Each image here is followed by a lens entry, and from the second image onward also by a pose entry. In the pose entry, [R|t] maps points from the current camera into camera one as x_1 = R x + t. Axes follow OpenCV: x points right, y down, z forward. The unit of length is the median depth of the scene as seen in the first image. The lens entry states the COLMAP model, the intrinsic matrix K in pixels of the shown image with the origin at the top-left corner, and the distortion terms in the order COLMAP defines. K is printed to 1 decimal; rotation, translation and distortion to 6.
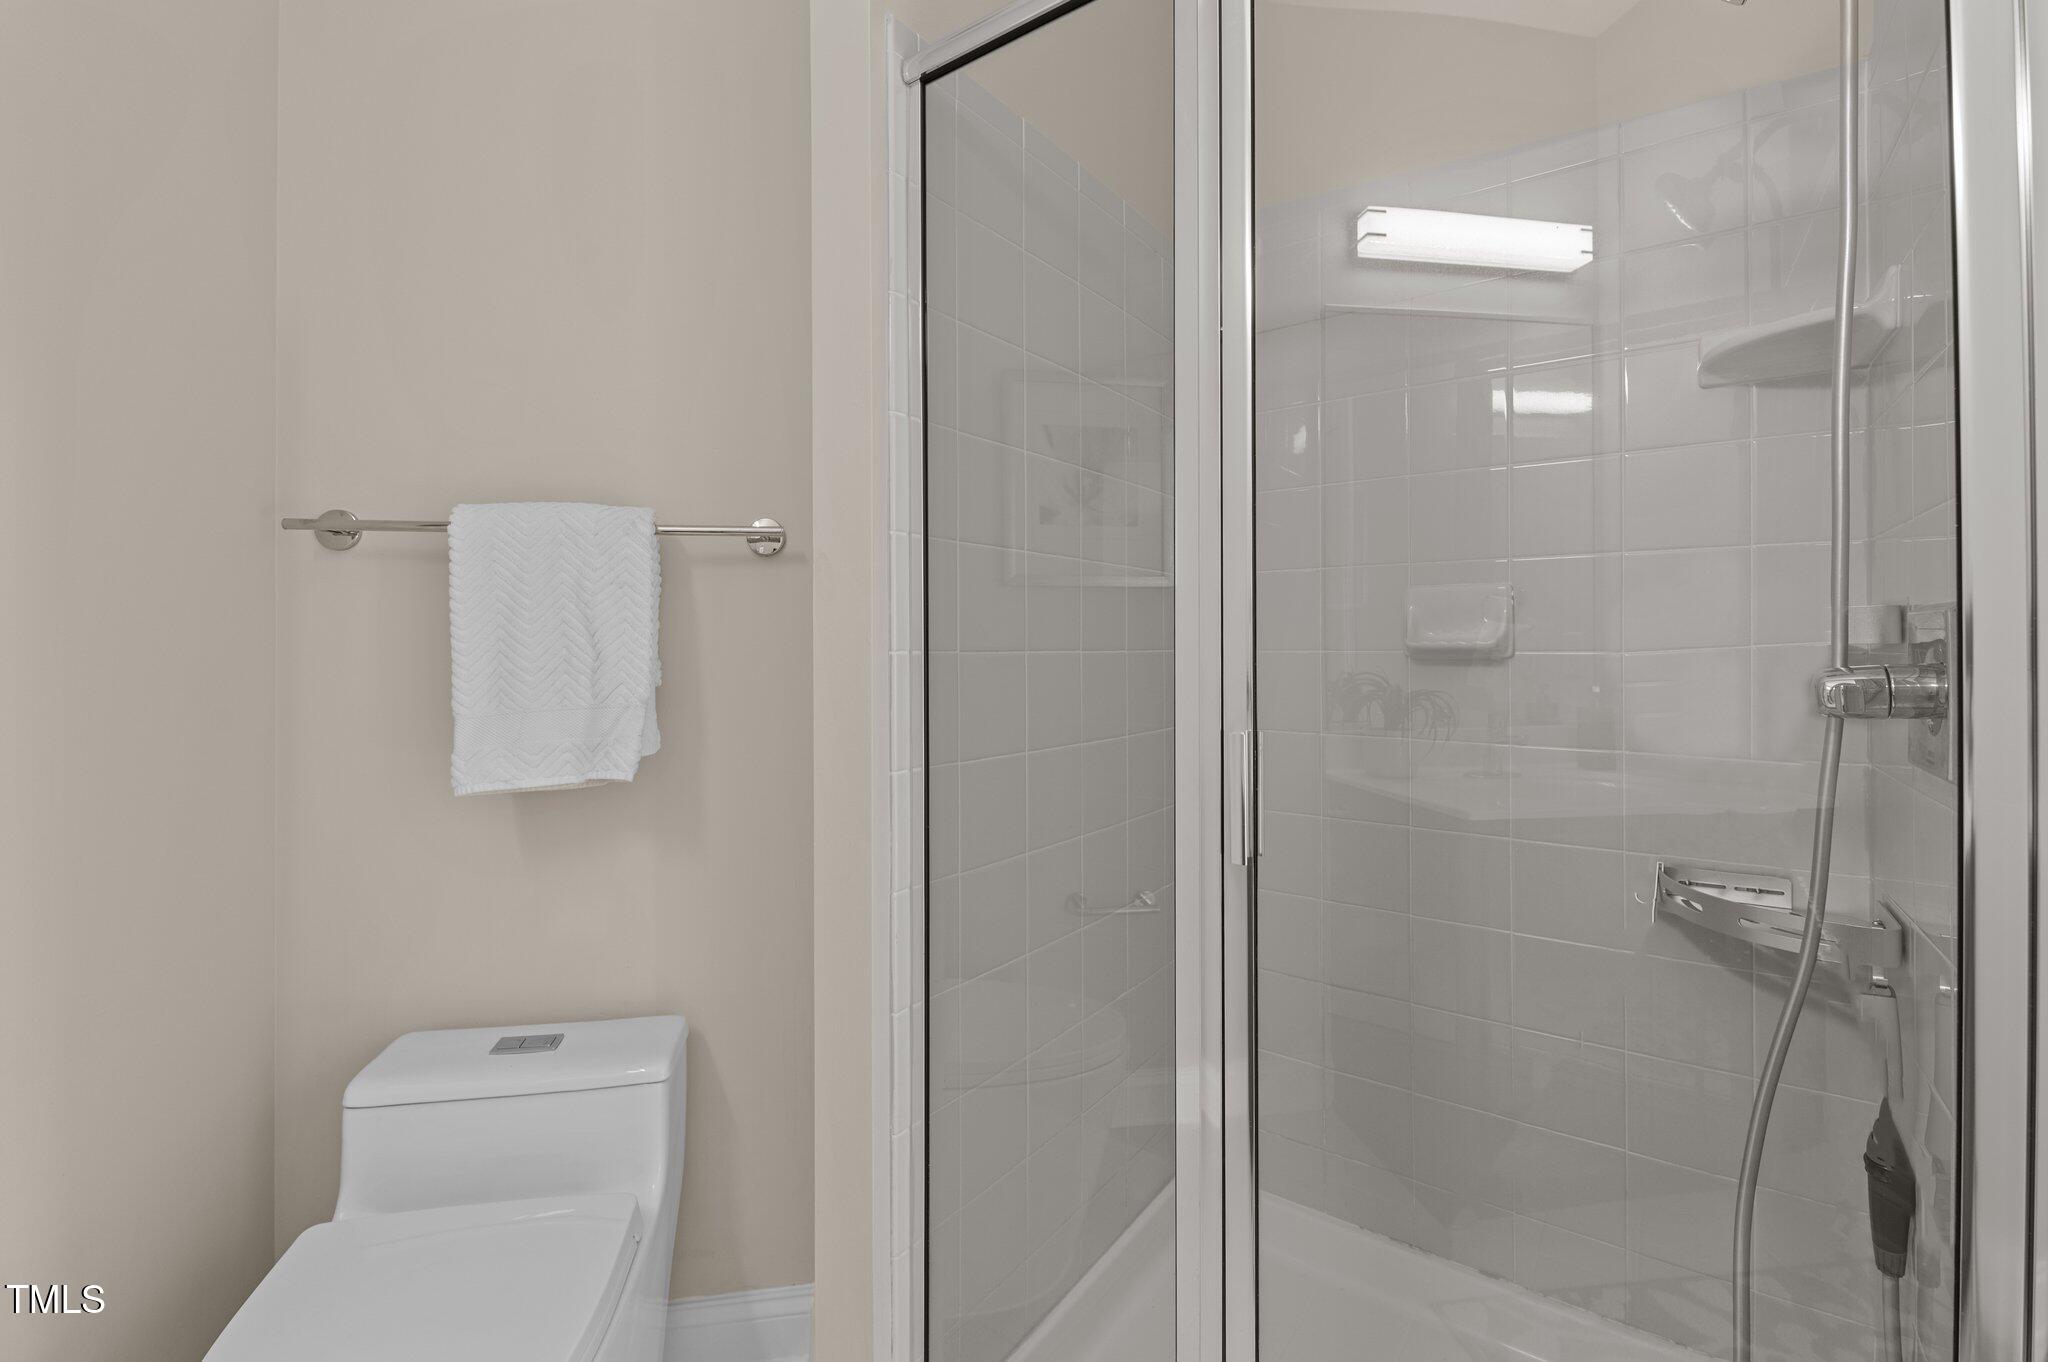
lens RADIAL K [[880.0, 0, 1025.8], [0, 880.0, 653.2], [0, 0, 1]] dist [0.001804, -0.004406]
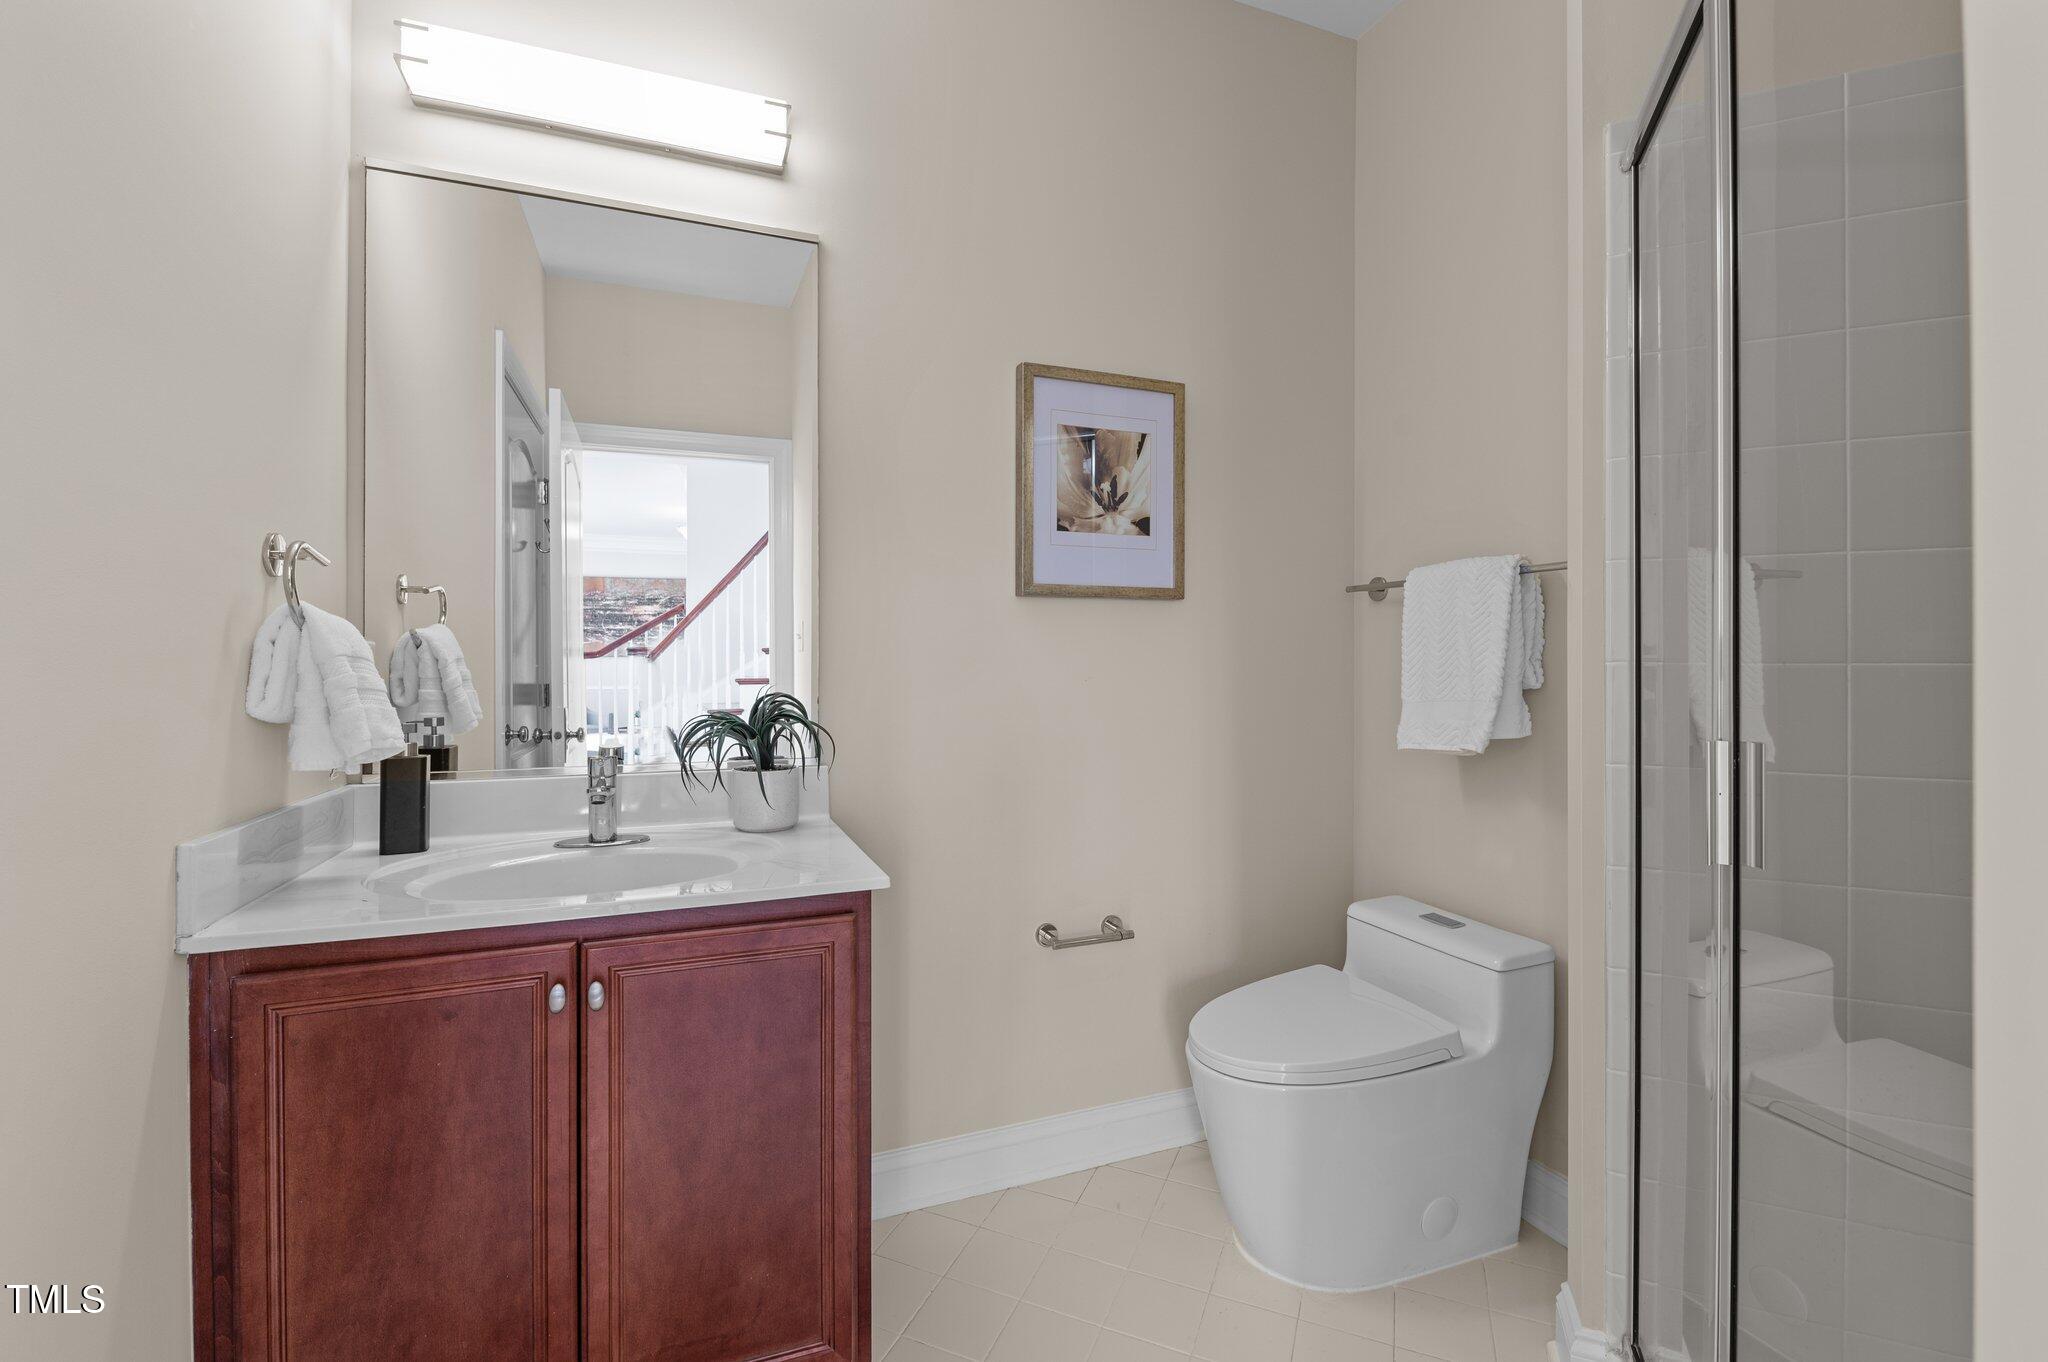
lens RADIAL K [[880.0, 0, 1020.9], [0, 880.0, 670.8], [0, 0, 1]] dist [0.001804, -0.004406]
pose [[0.215313, 0.007183, -0.976519, 0.768225], [0.007493, 0.999931, 0.009007, -0.004875], [0.976516, -0.009256, 0.215245, -0.032475]]
